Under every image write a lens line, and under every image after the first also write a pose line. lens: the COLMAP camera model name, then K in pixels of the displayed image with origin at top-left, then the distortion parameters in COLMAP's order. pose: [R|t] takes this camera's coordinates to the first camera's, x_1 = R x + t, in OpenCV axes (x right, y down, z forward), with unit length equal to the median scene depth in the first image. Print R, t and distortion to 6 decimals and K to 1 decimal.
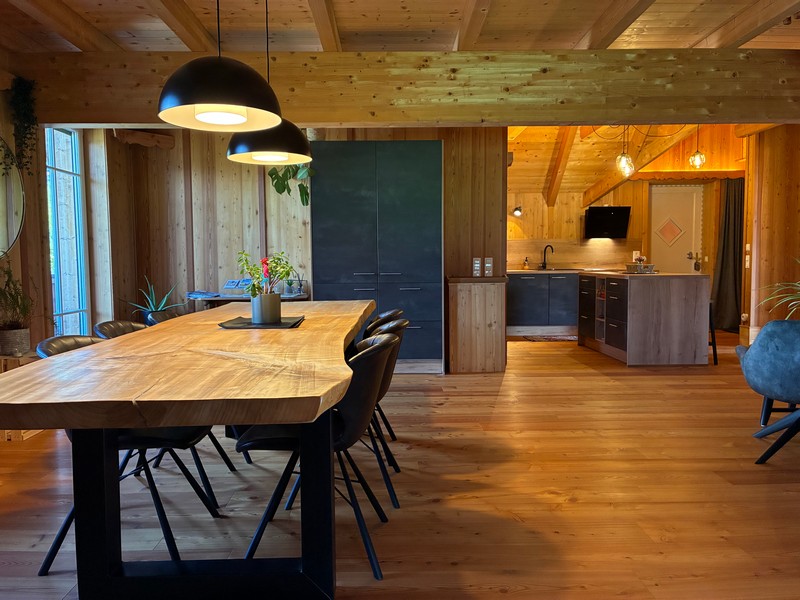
lens RADIAL K [[603.8, 0, 399.0], [0, 603.8, 298.5], [0, 0, 1]] dist [0.050113, -0.001579]
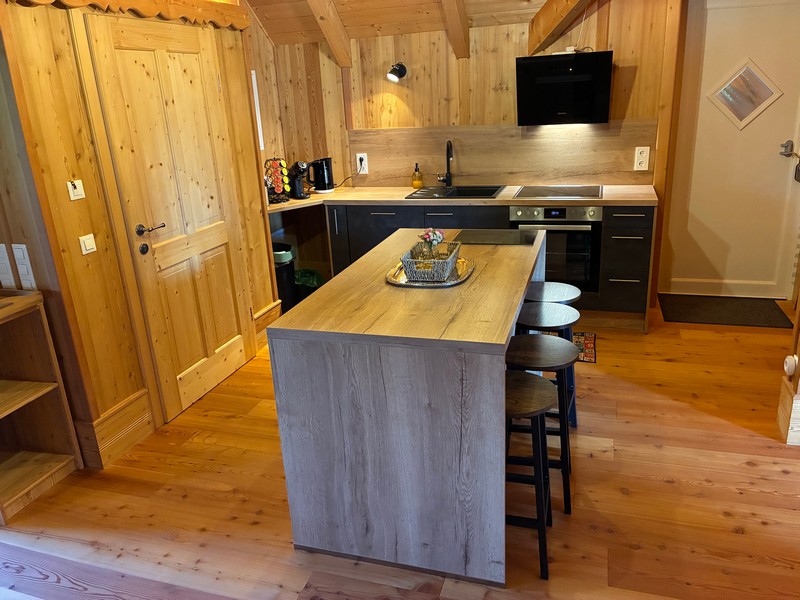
lens RADIAL K [[603.8, 0, 397.5], [0, 603.8, 295.5], [0, 0, 1]] dist [0.050113, -0.001579]
pose [[0.948385, 0.066444, -0.310084, 0.367641], [0.018075, 0.964889, 0.262036, -0.095601], [0.316607, -0.254115, 0.913885, 0.476476]]
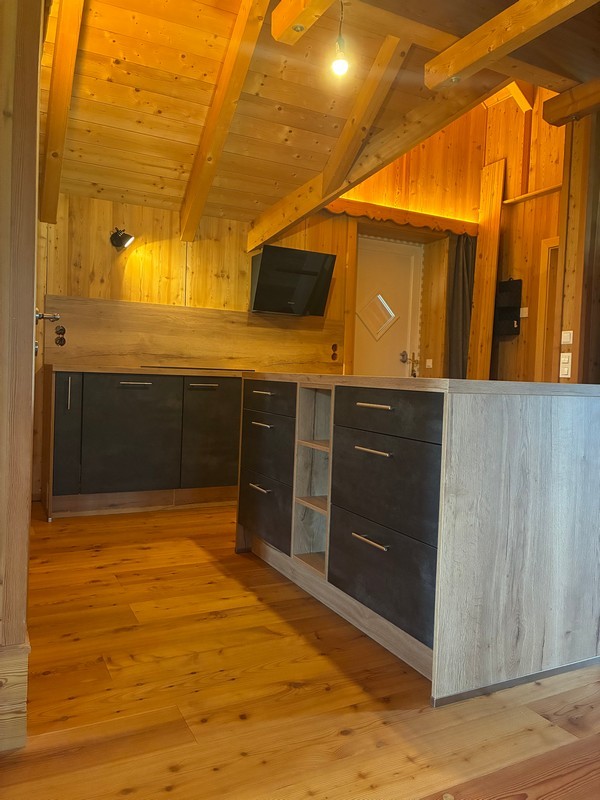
lens RADIAL K [[603.8, 0, 305.2], [0, 603.8, 392.0], [0, 0, 1]] dist [0.050113, -0.001579]
pose [[0.903780, 0.025799, 0.427220, 0.131872], [-0.014432, 0.999451, -0.029824, -0.015830], [-0.427755, 0.020789, 0.903656, 0.515493]]
